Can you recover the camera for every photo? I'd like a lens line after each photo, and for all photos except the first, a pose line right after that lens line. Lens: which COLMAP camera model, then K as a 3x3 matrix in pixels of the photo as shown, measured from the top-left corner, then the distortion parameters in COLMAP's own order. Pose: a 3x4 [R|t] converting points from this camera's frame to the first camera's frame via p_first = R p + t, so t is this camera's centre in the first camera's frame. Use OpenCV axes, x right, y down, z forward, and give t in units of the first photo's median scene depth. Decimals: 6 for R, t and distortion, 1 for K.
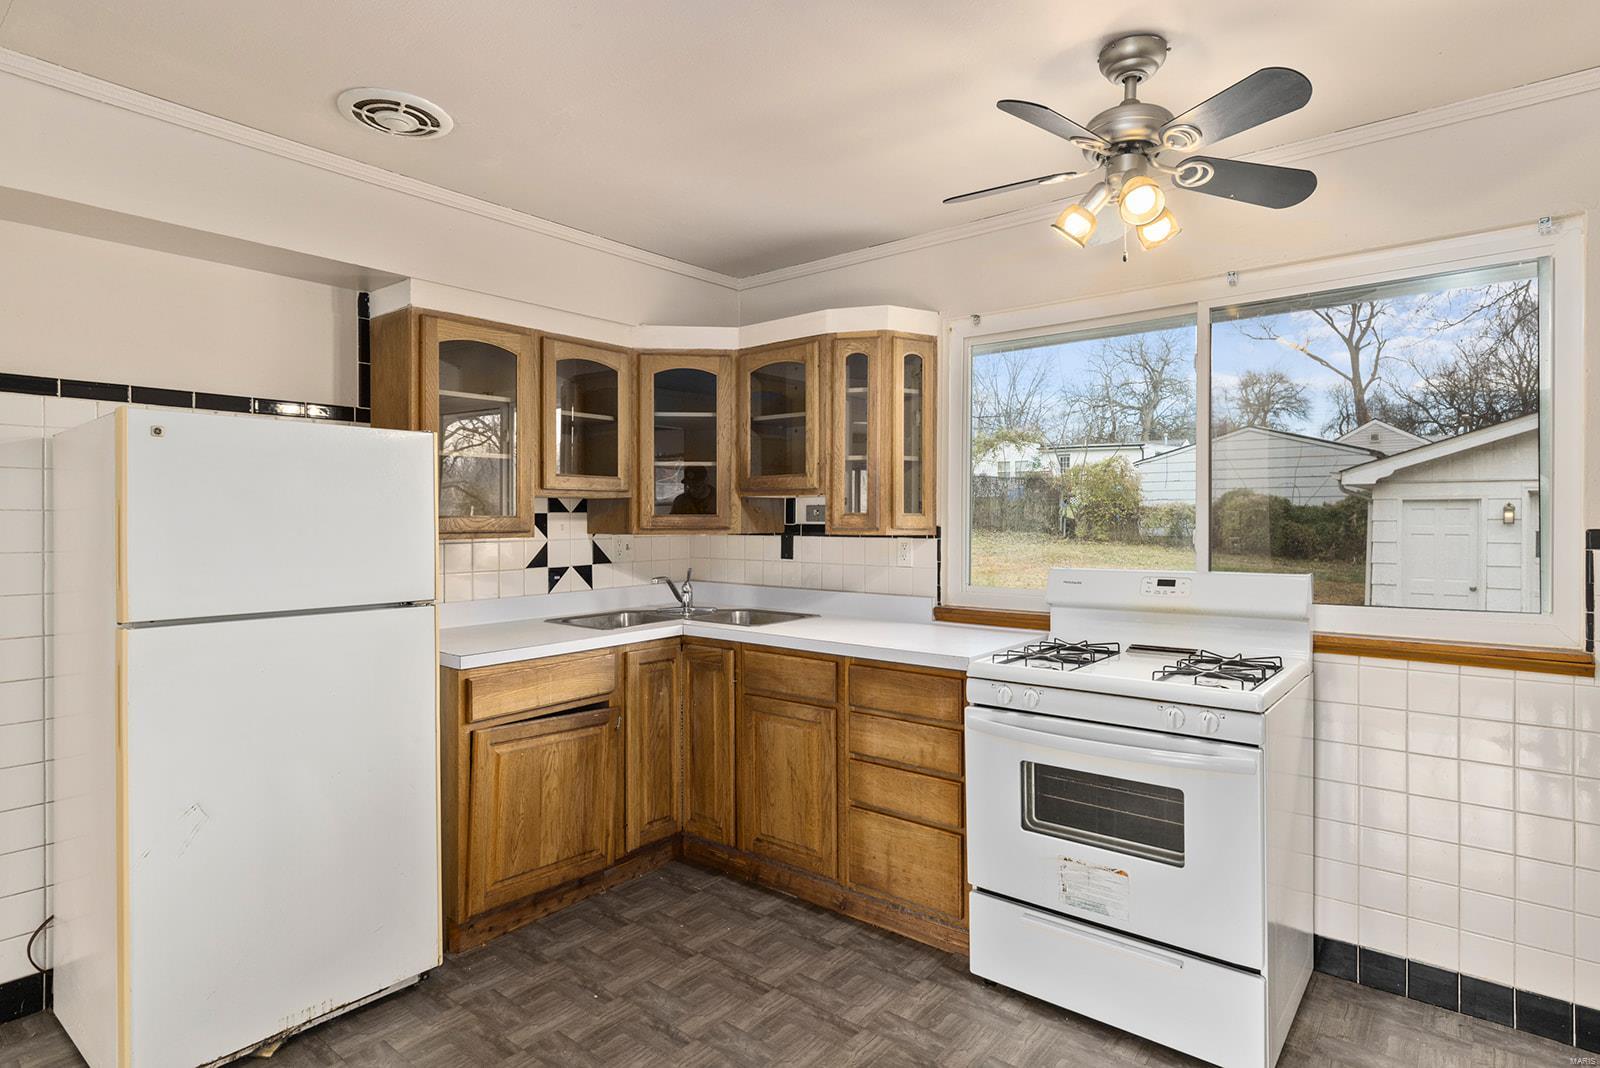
lens RADIAL K [[843.6, 0, 792.7], [0, 843.6, 525.0], [0, 0, 1]] dist [0.005084, 0.001340]
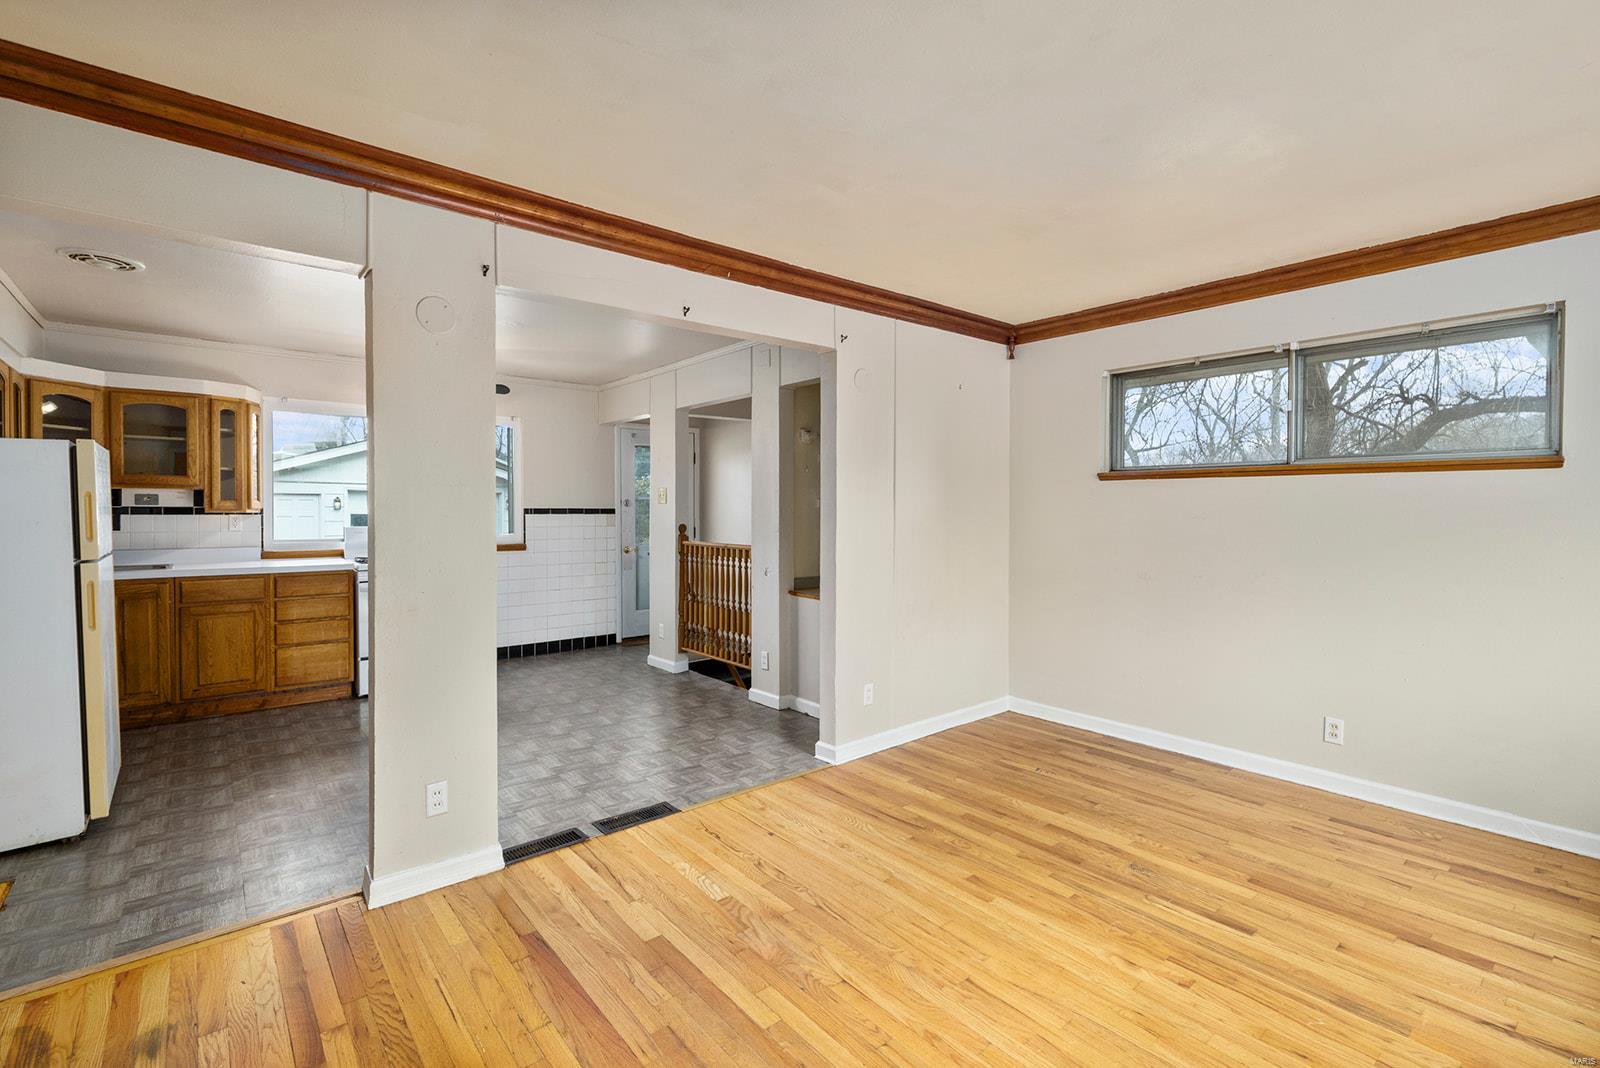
lens RADIAL K [[723.0, 0, 806.9], [0, 723.0, 519.8], [0, 0, 1]] dist [-0.000144, 0.000762]
pose [[0.178239, -0.013792, 0.983891, -1.322914], [0.004059, 0.999904, 0.013282, 0.012780], [-0.983979, 0.001626, 0.178278, -0.507071]]
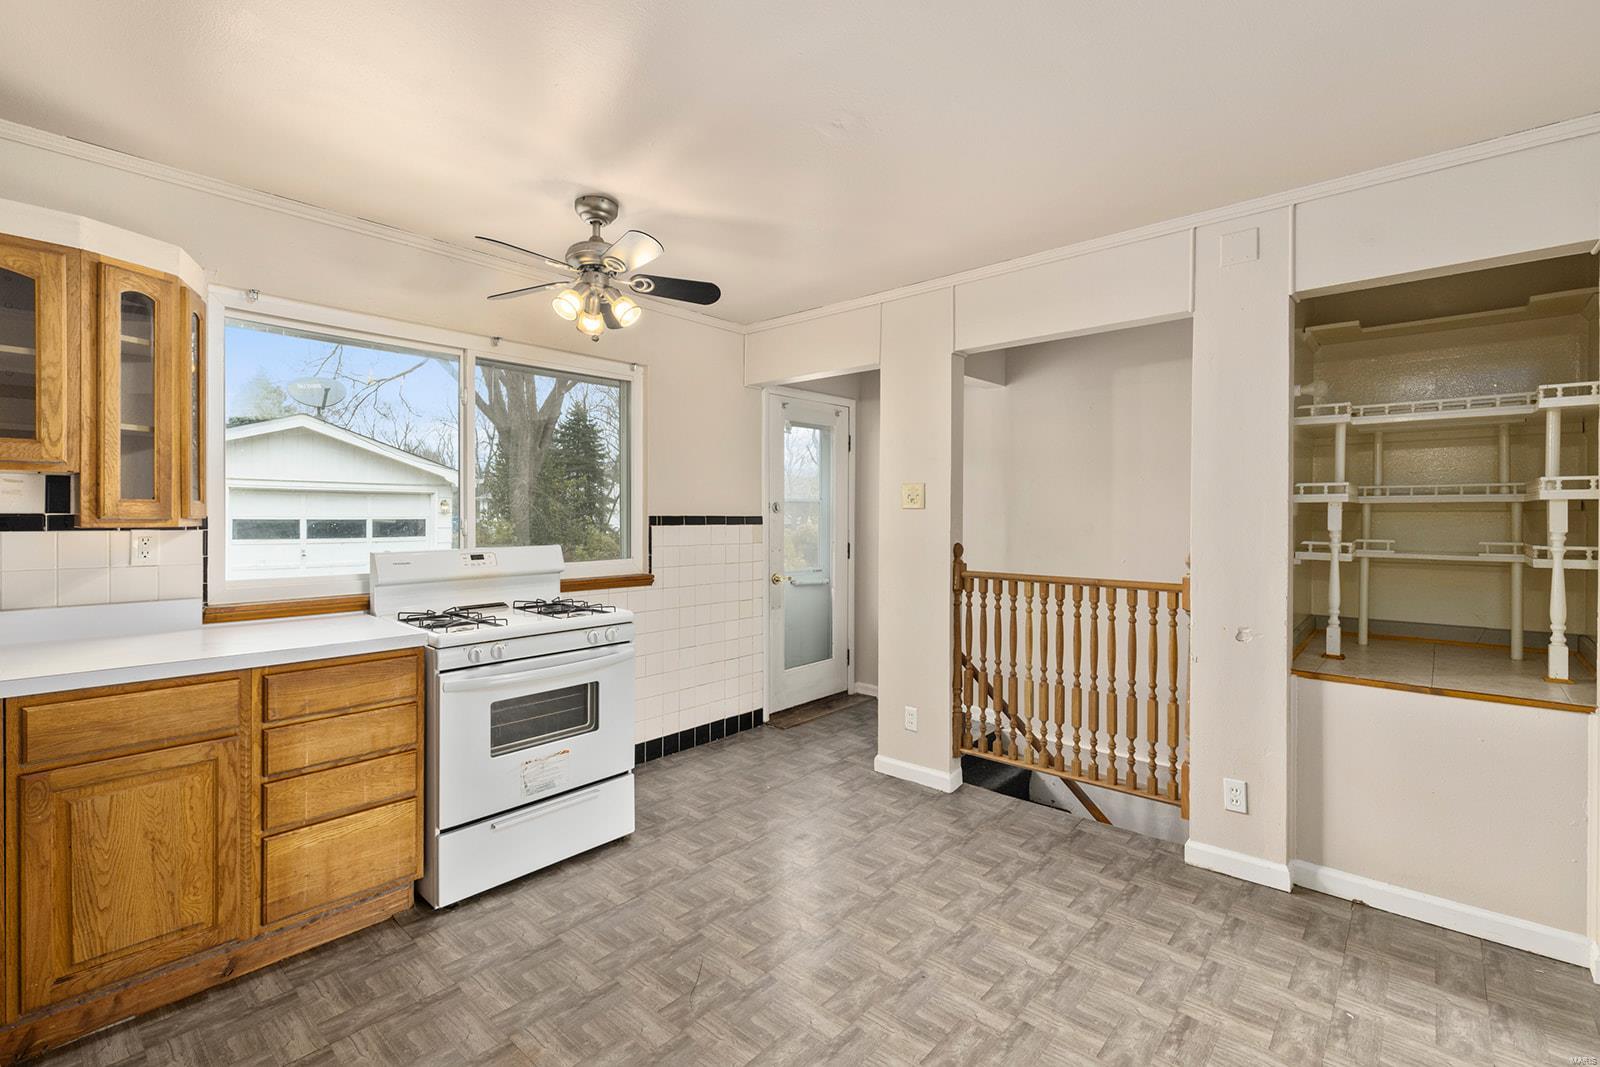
lens RADIAL K [[723.0, 0, 808.9], [0, 723.0, 518.2], [0, 0, 1]] dist [-0.000144, 0.000762]
pose [[0.028963, -0.005723, 0.999564, -0.631519], [0.002071, 0.999982, 0.005665, 0.001122], [-0.999578, 0.001906, 0.028975, 0.404058]]
